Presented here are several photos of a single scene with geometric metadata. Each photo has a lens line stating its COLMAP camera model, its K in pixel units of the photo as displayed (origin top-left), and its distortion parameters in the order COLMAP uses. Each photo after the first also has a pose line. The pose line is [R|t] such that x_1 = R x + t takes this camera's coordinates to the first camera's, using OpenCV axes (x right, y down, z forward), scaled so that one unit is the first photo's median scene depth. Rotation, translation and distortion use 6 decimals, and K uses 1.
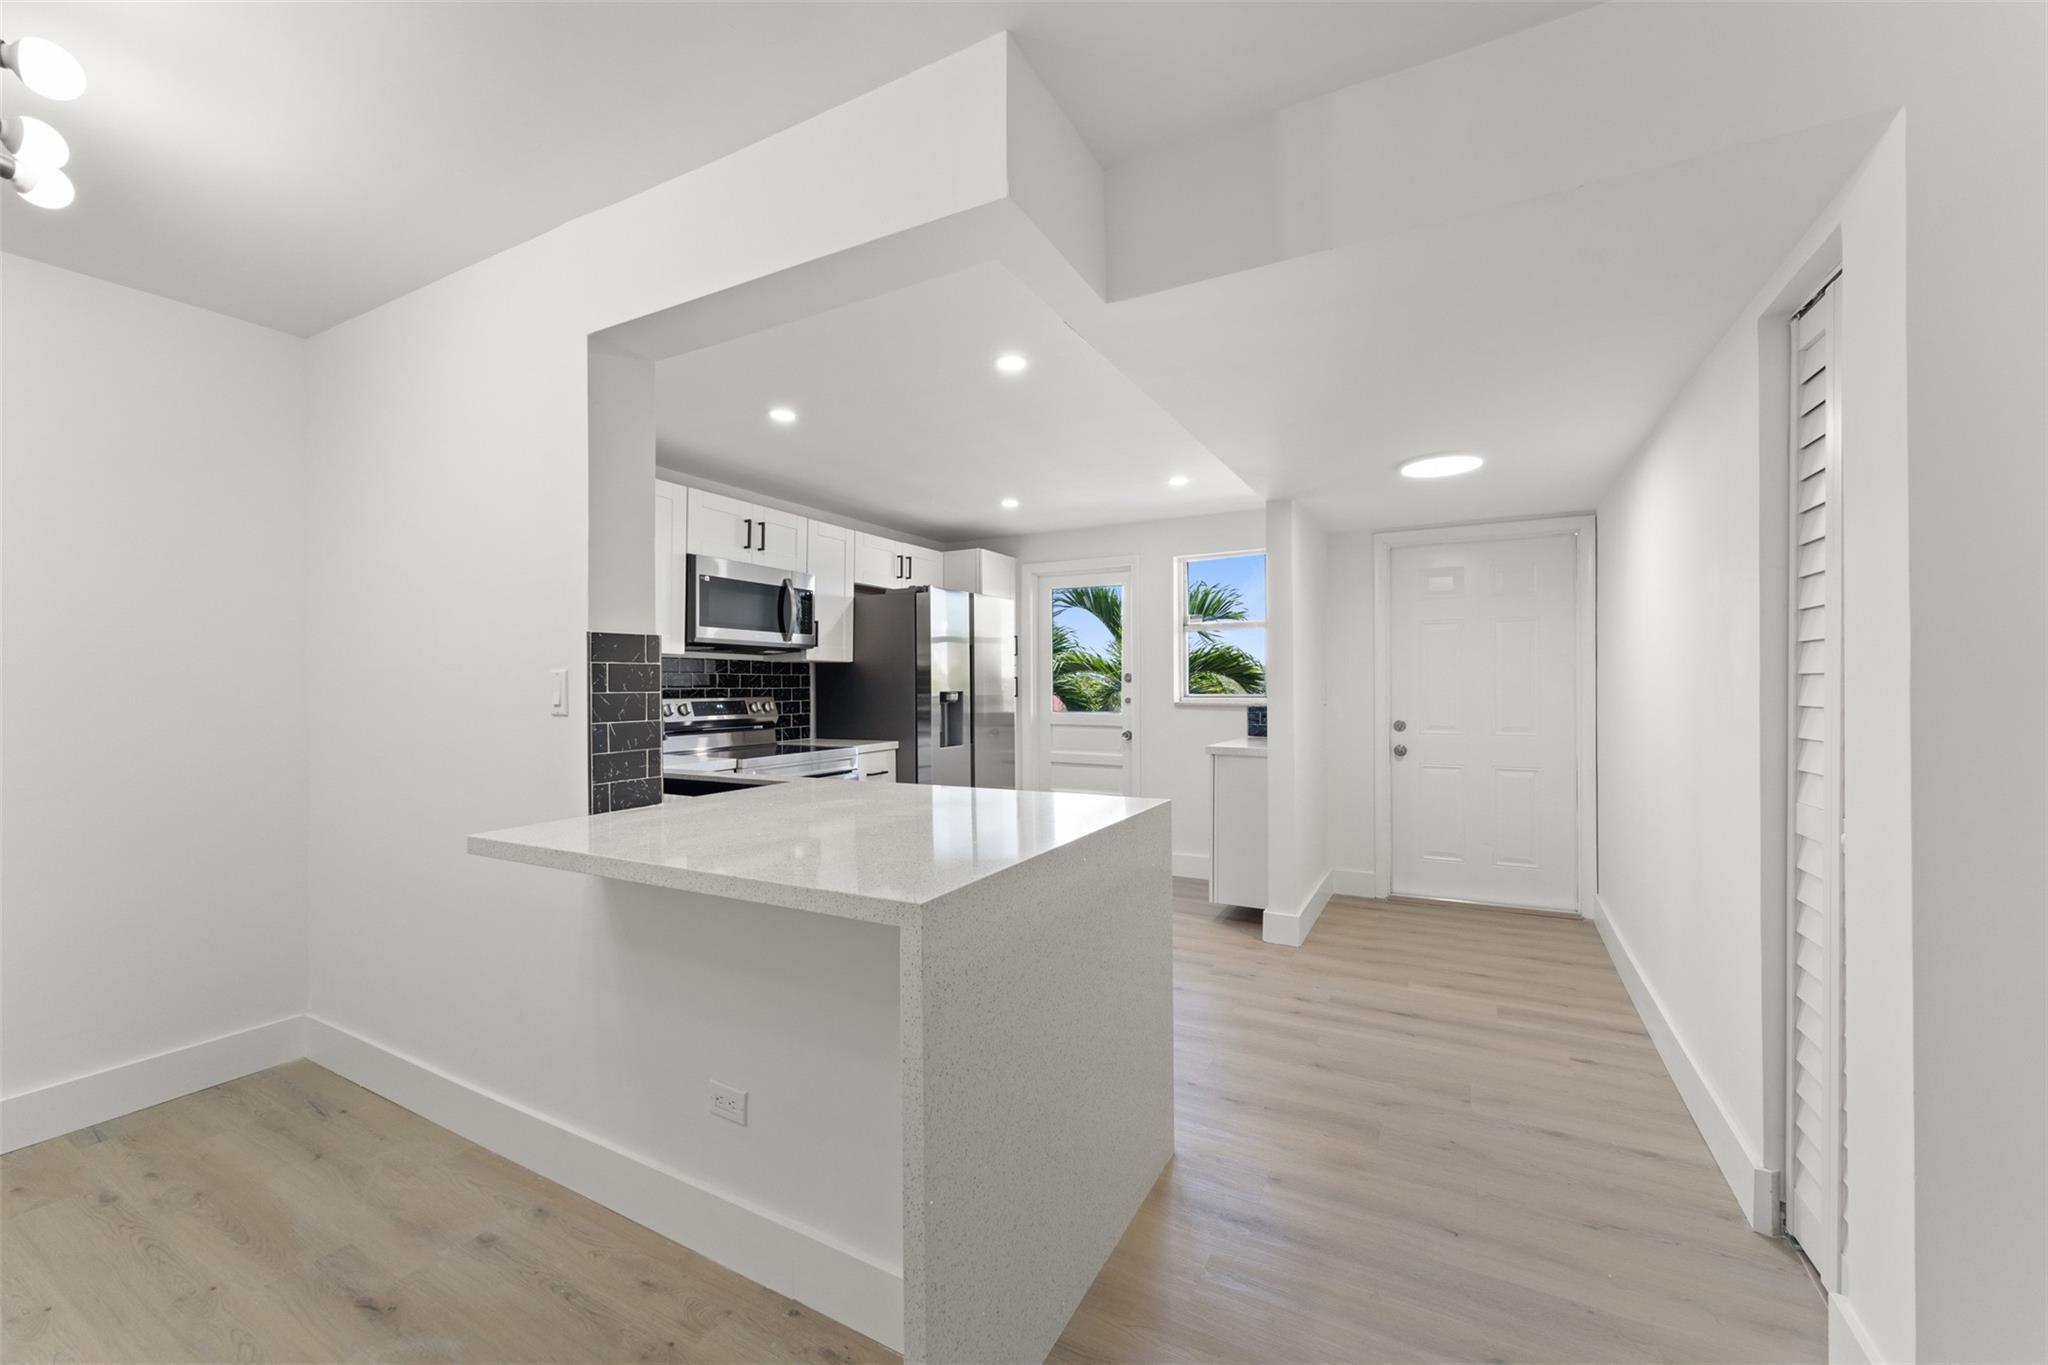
lens RADIAL K [[819.7, 0, 1021.7], [0, 819.7, 676.8], [0, 0, 1]] dist [-0.000729, -0.000318]
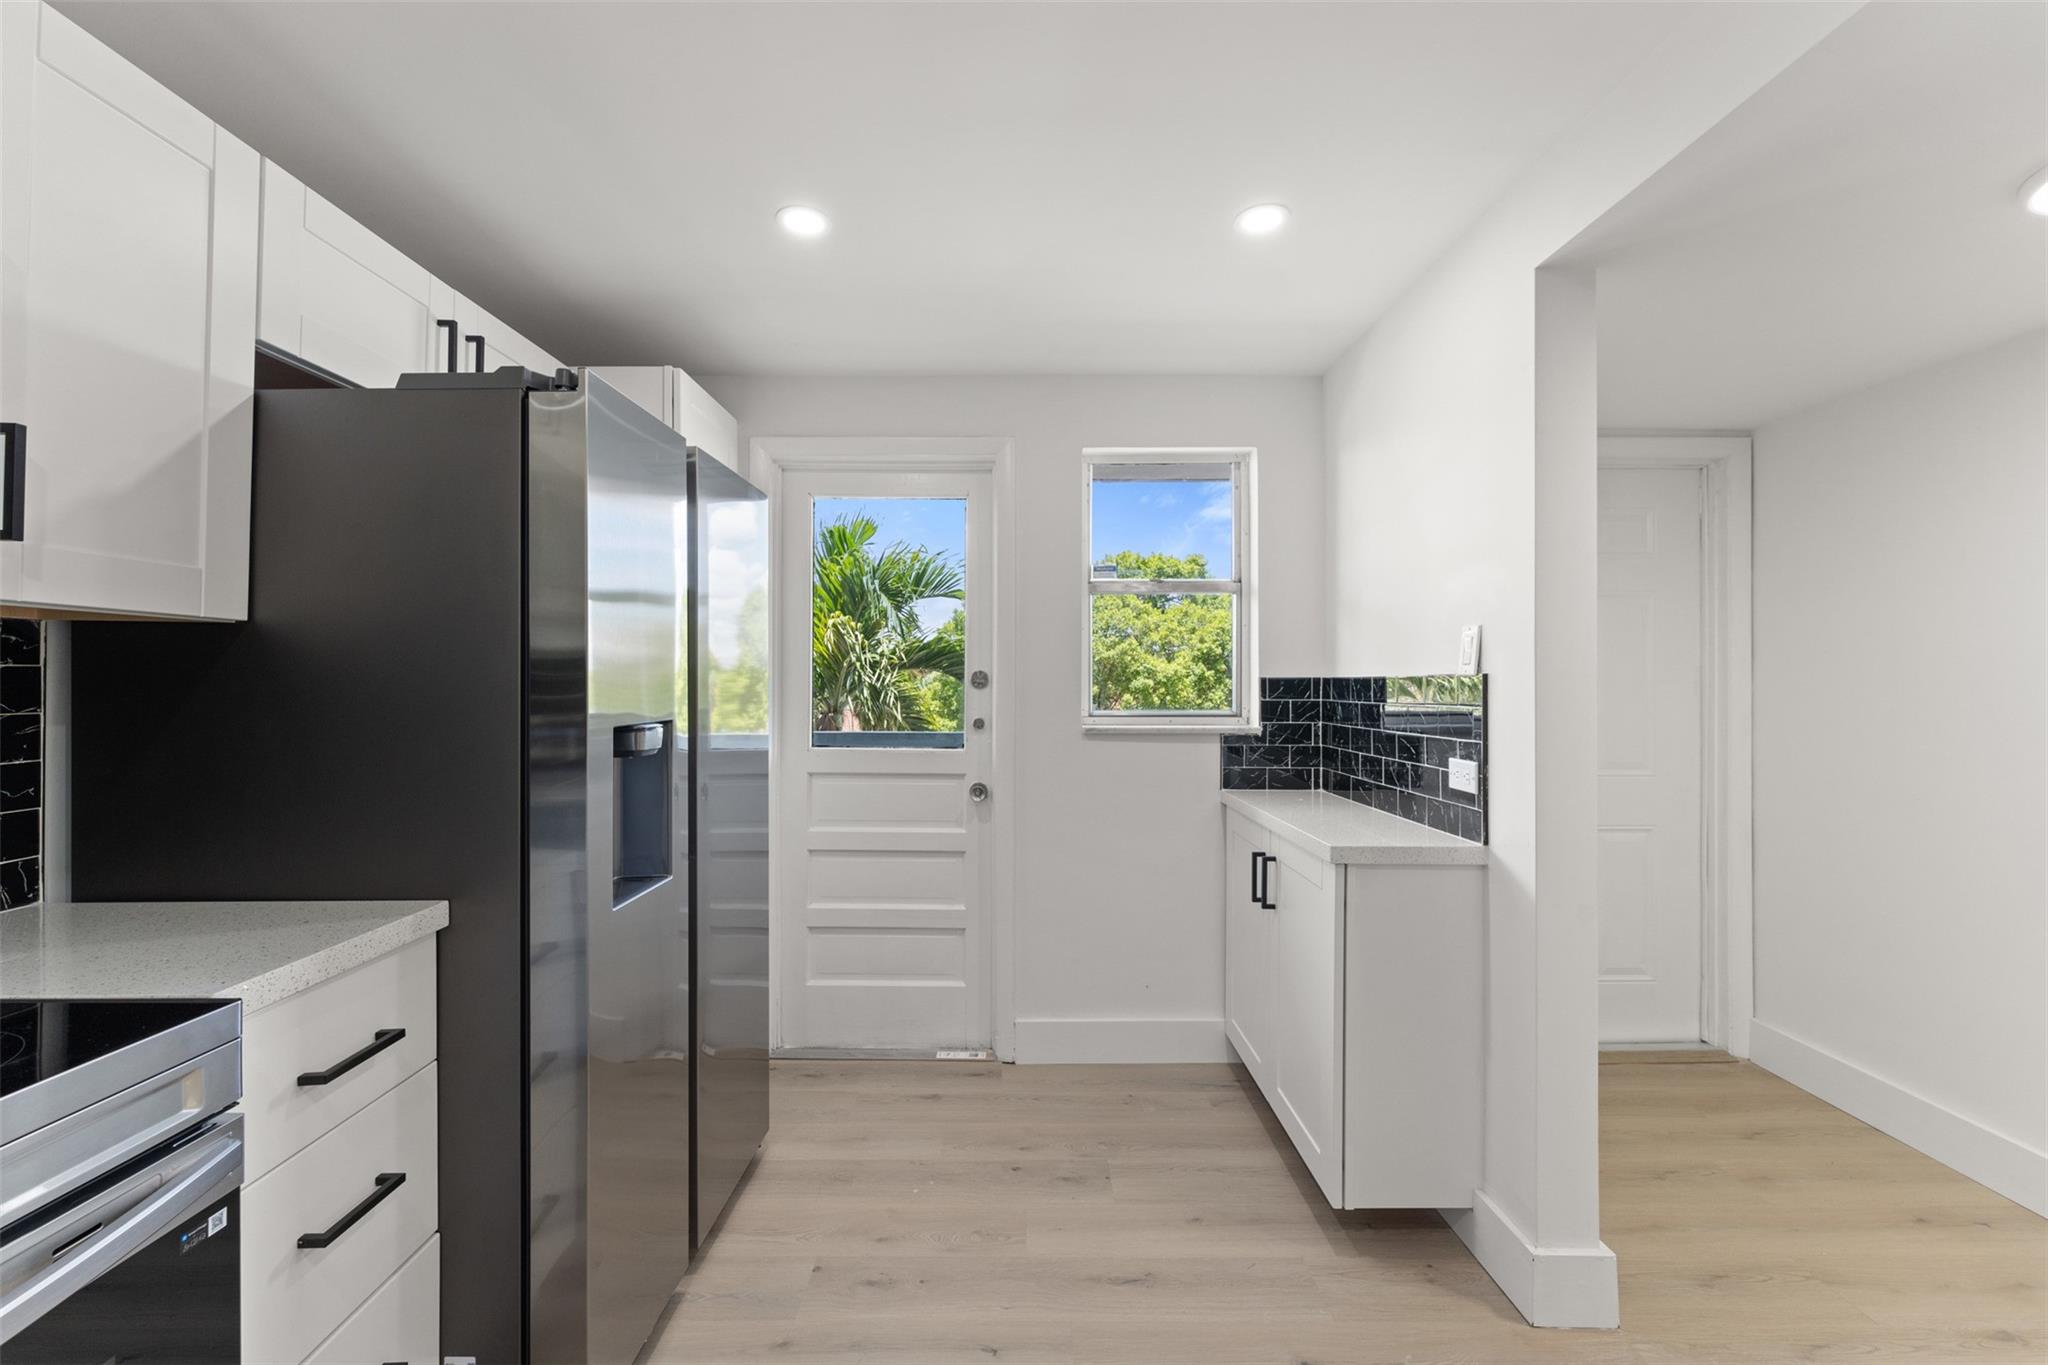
lens RADIAL K [[819.7, 0, 1021.7], [0, 819.7, 676.8], [0, 0, 1]] dist [-0.000729, -0.000318]
pose [[0.878531, 0.007690, 0.477624, -0.108524], [-0.009723, 0.999951, 0.001784, -0.001994], [-0.477587, -0.006211, 0.878563, 0.631289]]
